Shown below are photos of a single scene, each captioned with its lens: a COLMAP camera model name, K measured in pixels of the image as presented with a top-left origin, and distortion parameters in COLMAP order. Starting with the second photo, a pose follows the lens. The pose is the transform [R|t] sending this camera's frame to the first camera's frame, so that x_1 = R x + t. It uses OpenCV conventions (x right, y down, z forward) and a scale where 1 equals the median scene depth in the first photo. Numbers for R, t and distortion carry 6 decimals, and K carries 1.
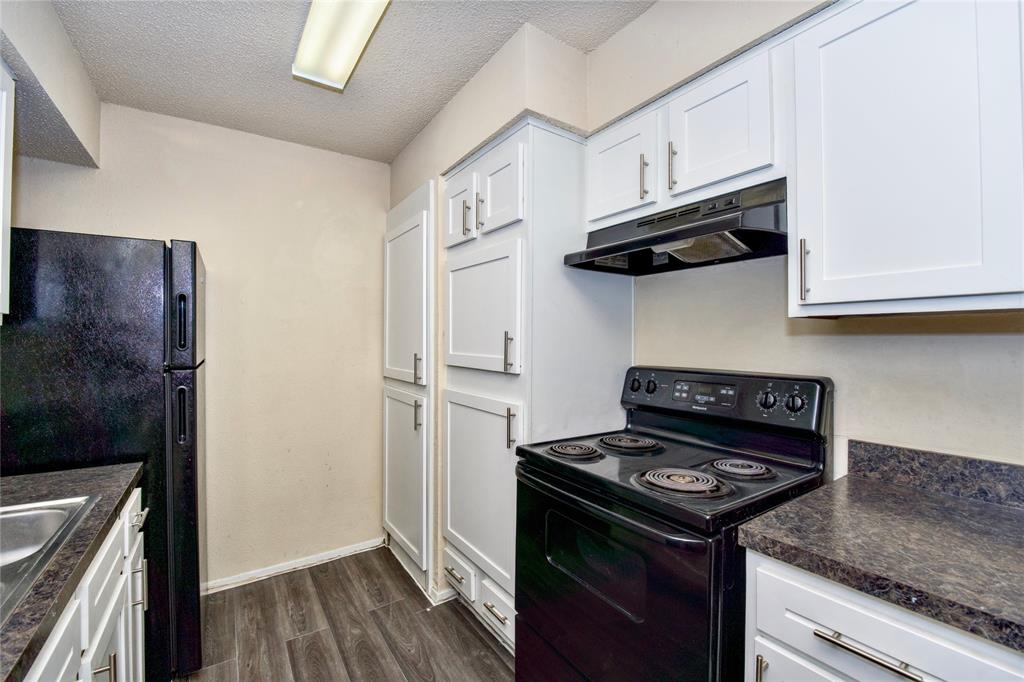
lens RADIAL K [[430.5, 0, 514.4], [0, 430.5, 338.9], [0, 0, 1]] dist [-0.024309, 0.000908]
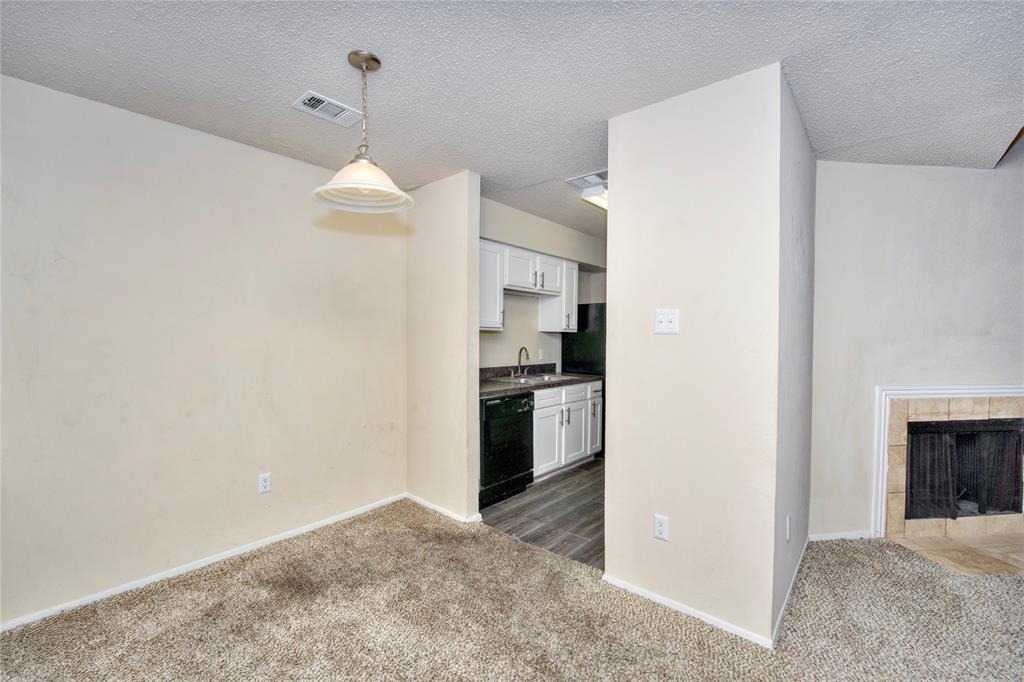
lens RADIAL K [[430.5, 0, 512.5], [0, 430.5, 341.2], [0, 0, 1]] dist [-0.024309, 0.000908]
pose [[0.254591, 0.015965, -0.966917, 1.367067], [-0.006131, 0.999870, 0.014895, -0.004625], [0.967029, 0.002136, 0.254656, -0.297770]]
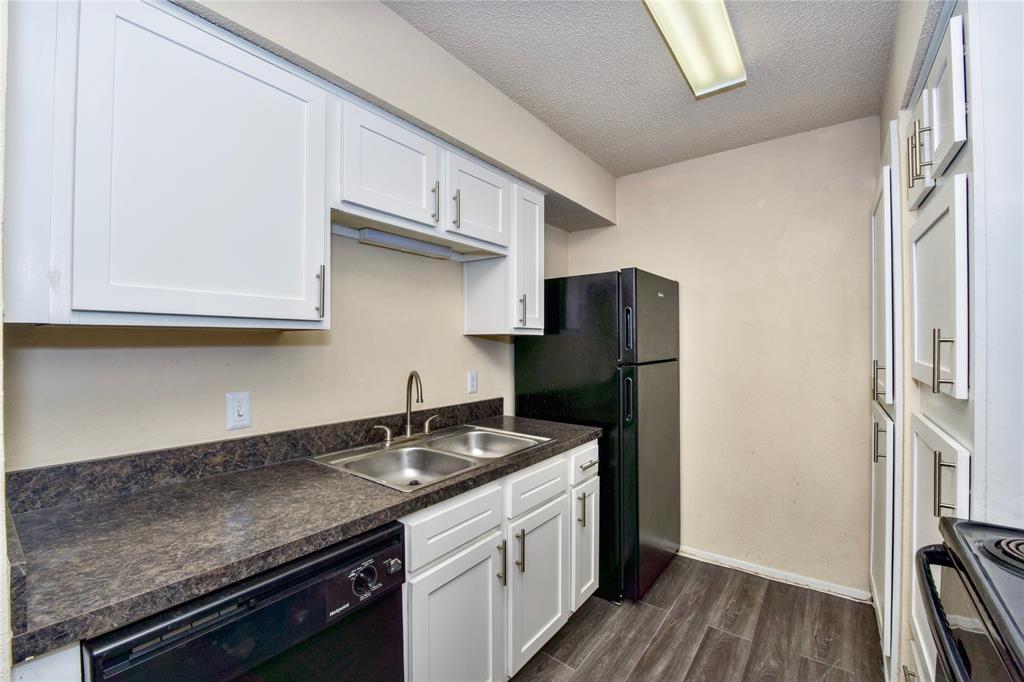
lens RADIAL K [[430.5, 0, 513.4], [0, 430.5, 341.8], [0, 0, 1]] dist [-0.024309, 0.000908]
pose [[0.317668, -0.002205, -0.948199, 0.291521], [0.006393, 0.999980, -0.000183, -0.003879], [0.948180, -0.006003, 0.317676, 0.179975]]
